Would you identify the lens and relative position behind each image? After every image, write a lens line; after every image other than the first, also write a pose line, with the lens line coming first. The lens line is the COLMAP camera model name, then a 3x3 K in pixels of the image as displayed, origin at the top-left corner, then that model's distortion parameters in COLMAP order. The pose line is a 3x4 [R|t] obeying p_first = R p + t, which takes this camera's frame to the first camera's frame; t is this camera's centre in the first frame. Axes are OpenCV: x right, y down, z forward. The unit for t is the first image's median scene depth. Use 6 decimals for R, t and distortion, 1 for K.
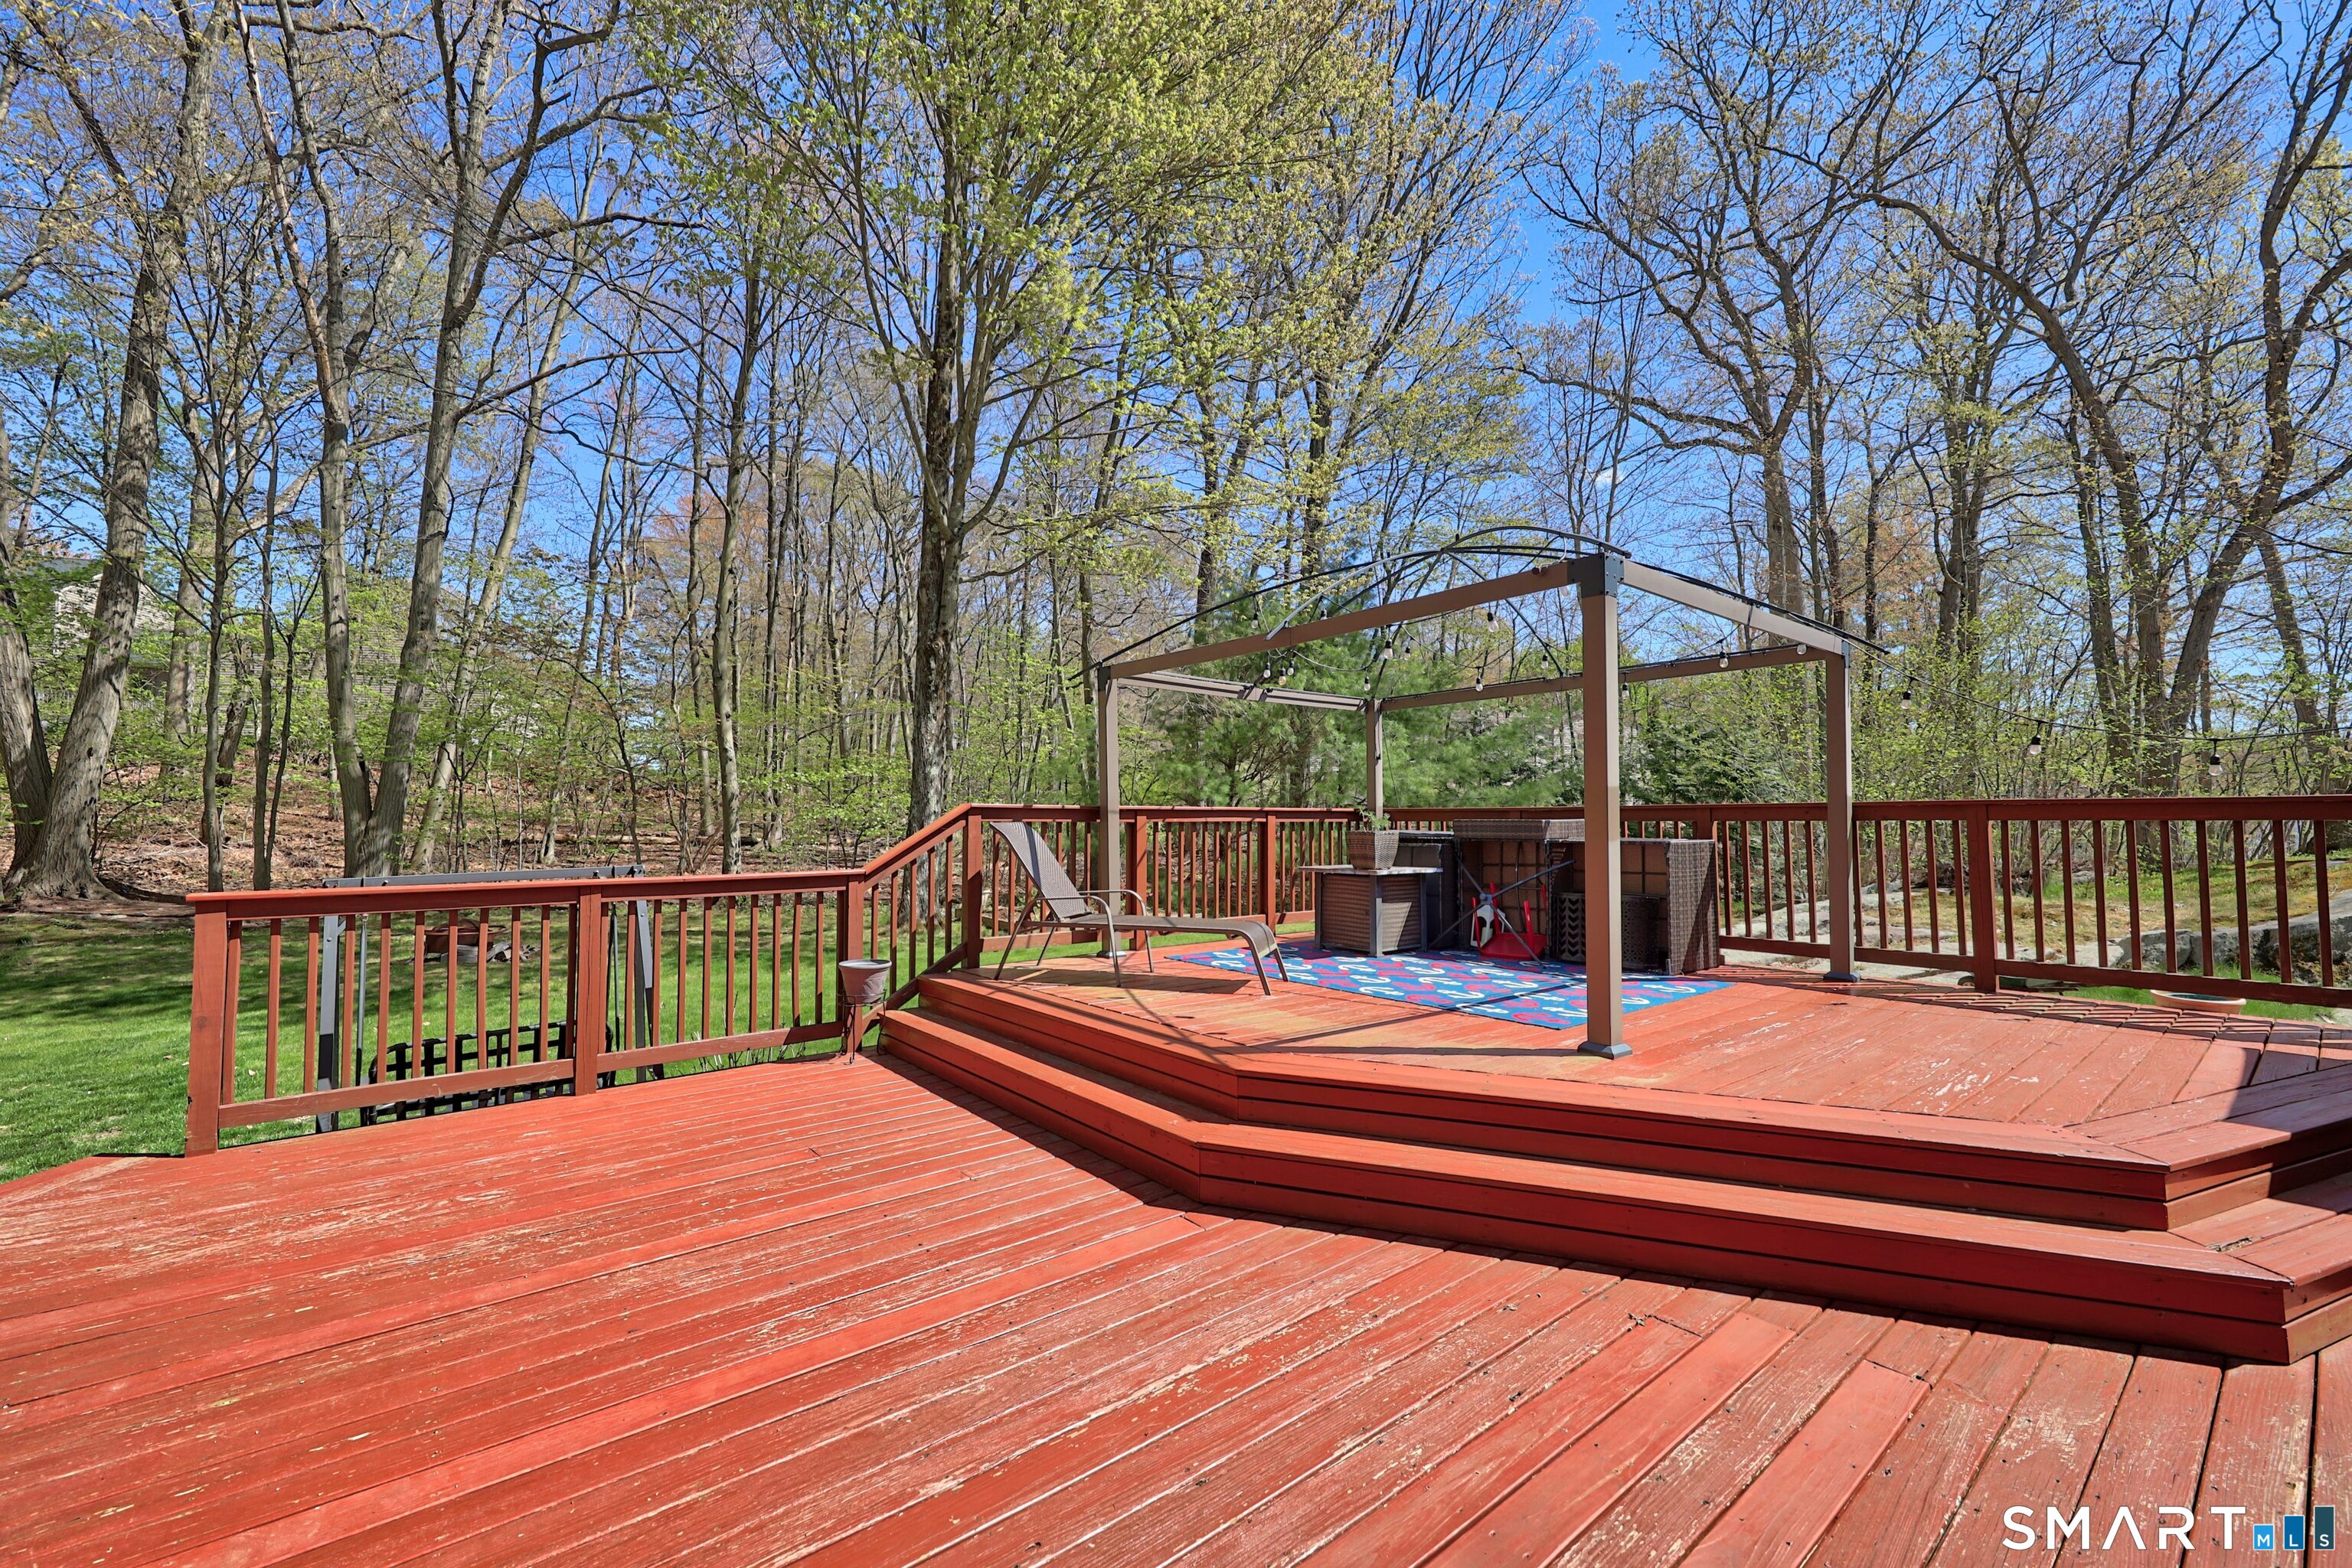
lens RADIAL K [[925.4, 0, 1165.3], [0, 925.4, 782.7], [0, 0, 1]] dist [0.000454, 0.000047]
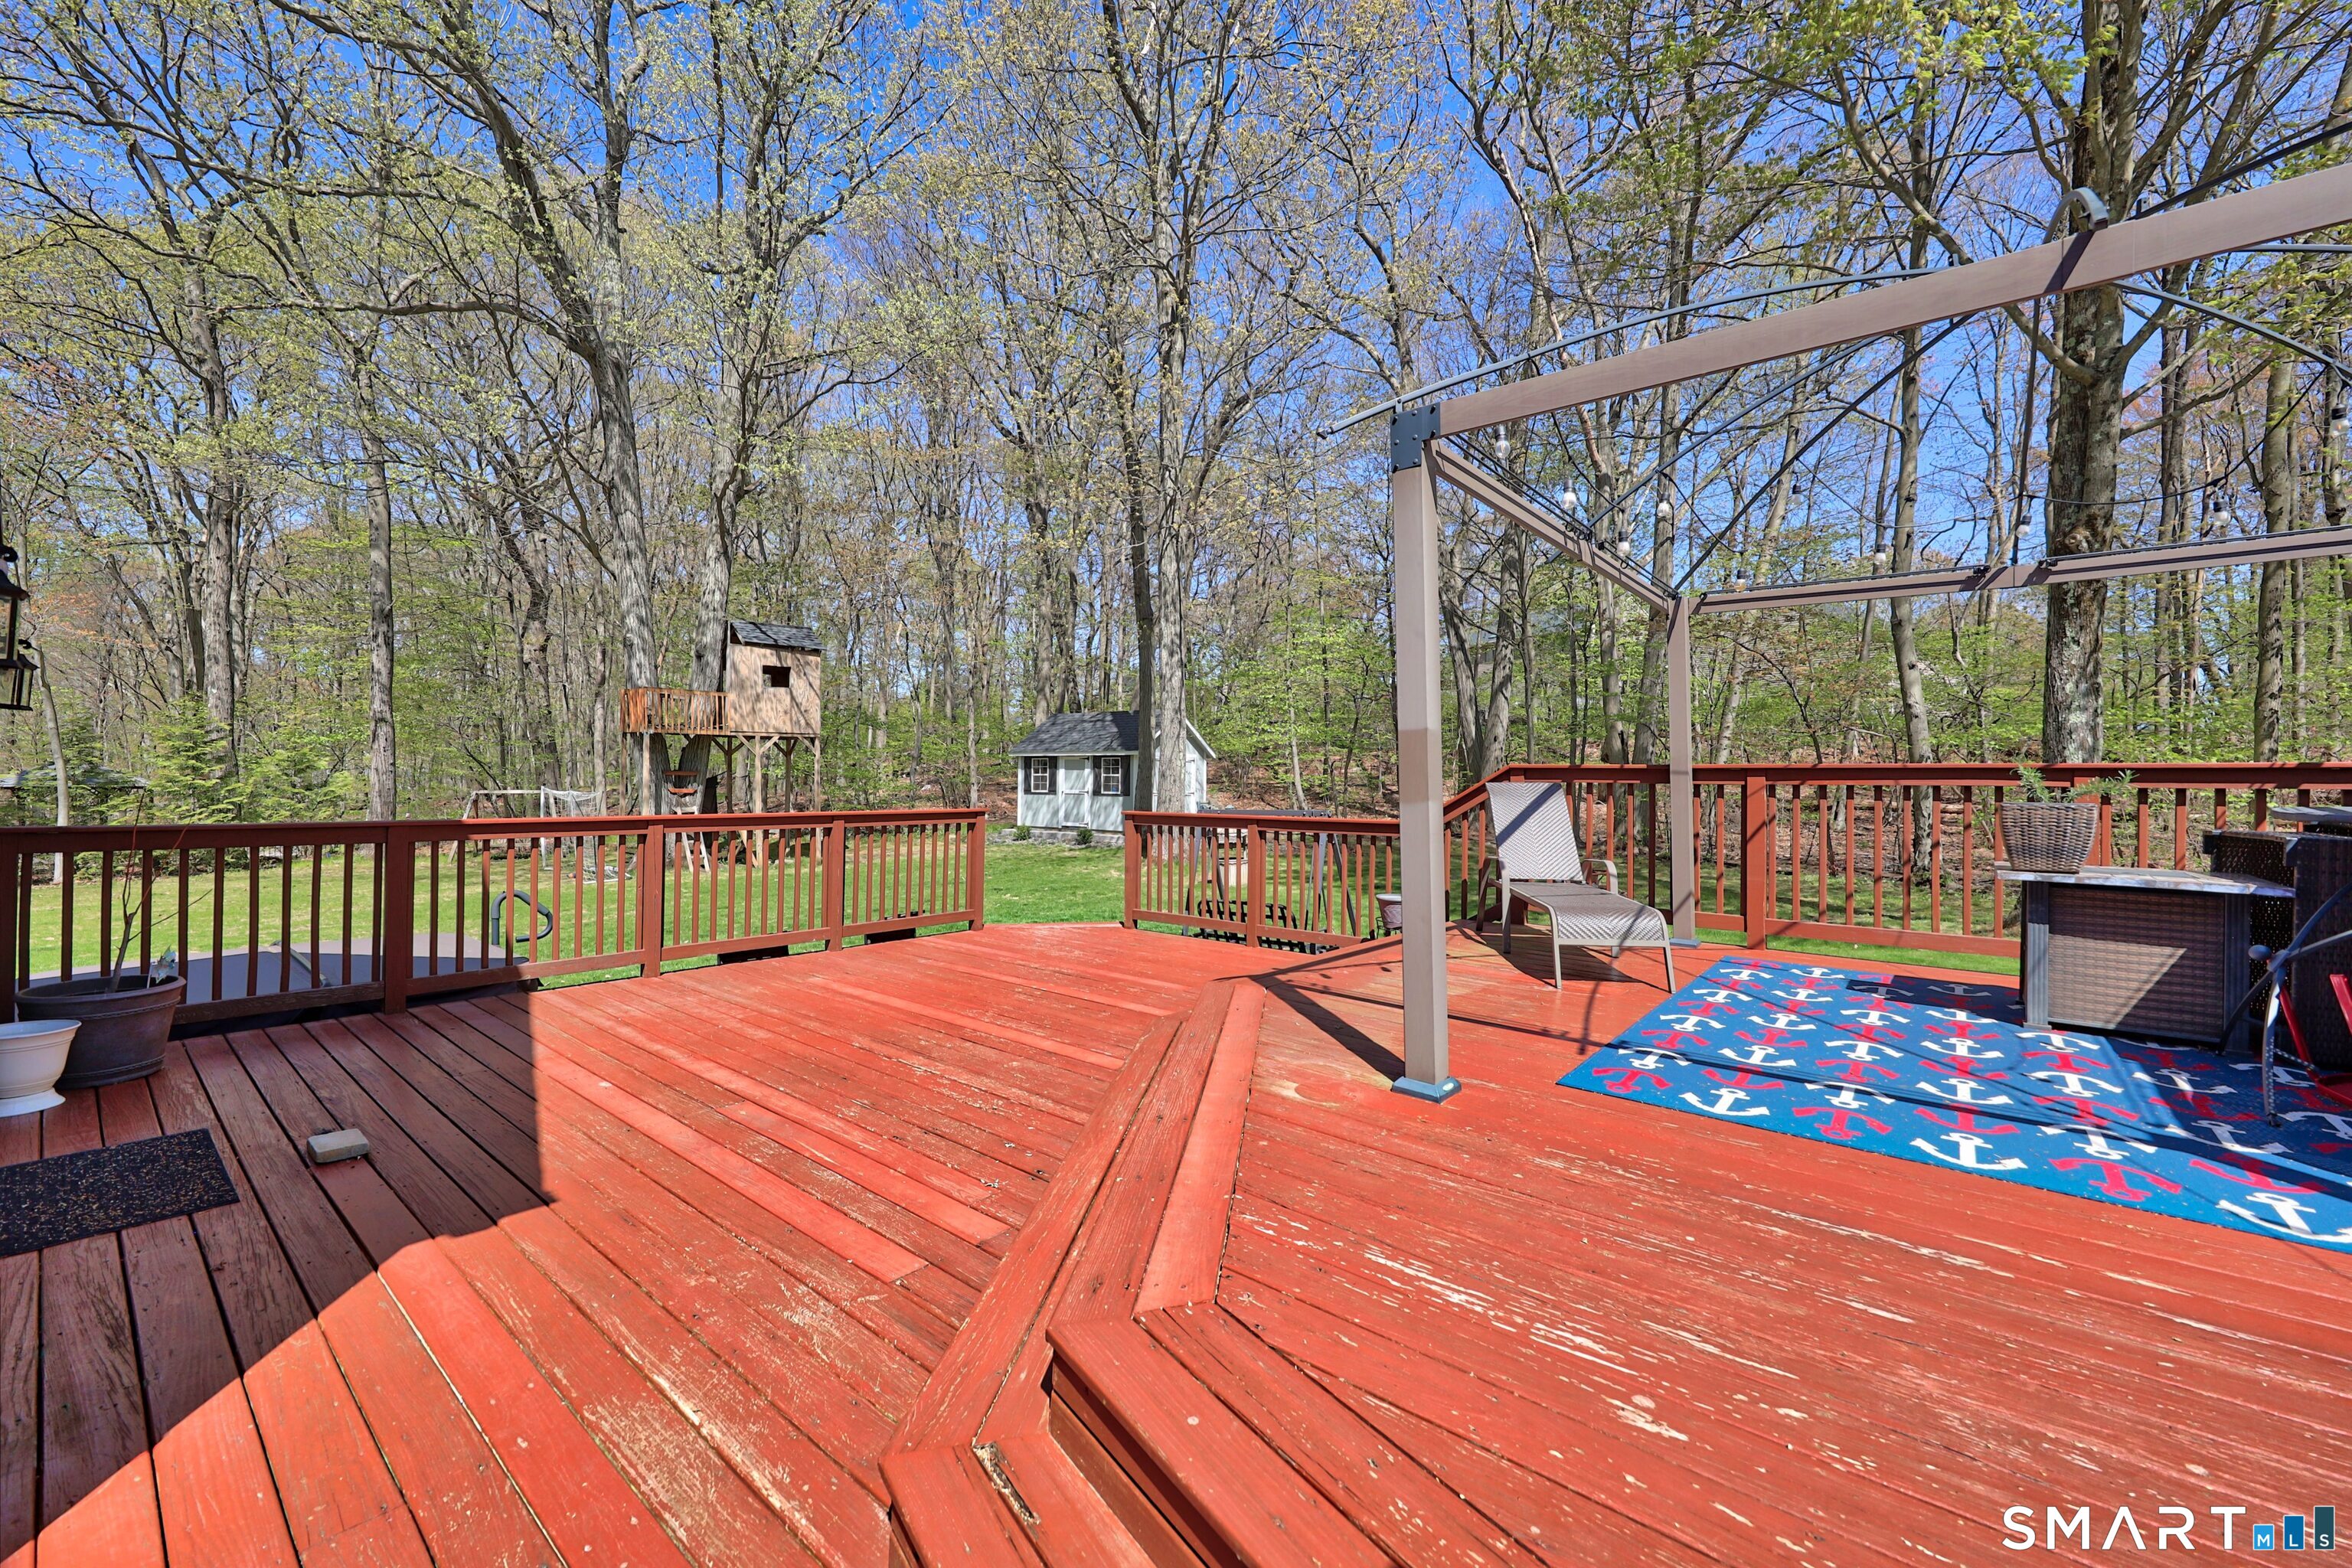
lens RADIAL K [[925.4, 0, 1165.1], [0, 925.4, 784.7], [0, 0, 1]] dist [0.000454, 0.000047]
pose [[0.206933, 0.007019, -0.978330, 0.798100], [0.029604, 0.999471, 0.013432, 0.021883], [0.977907, -0.031742, 0.206616, 0.452980]]
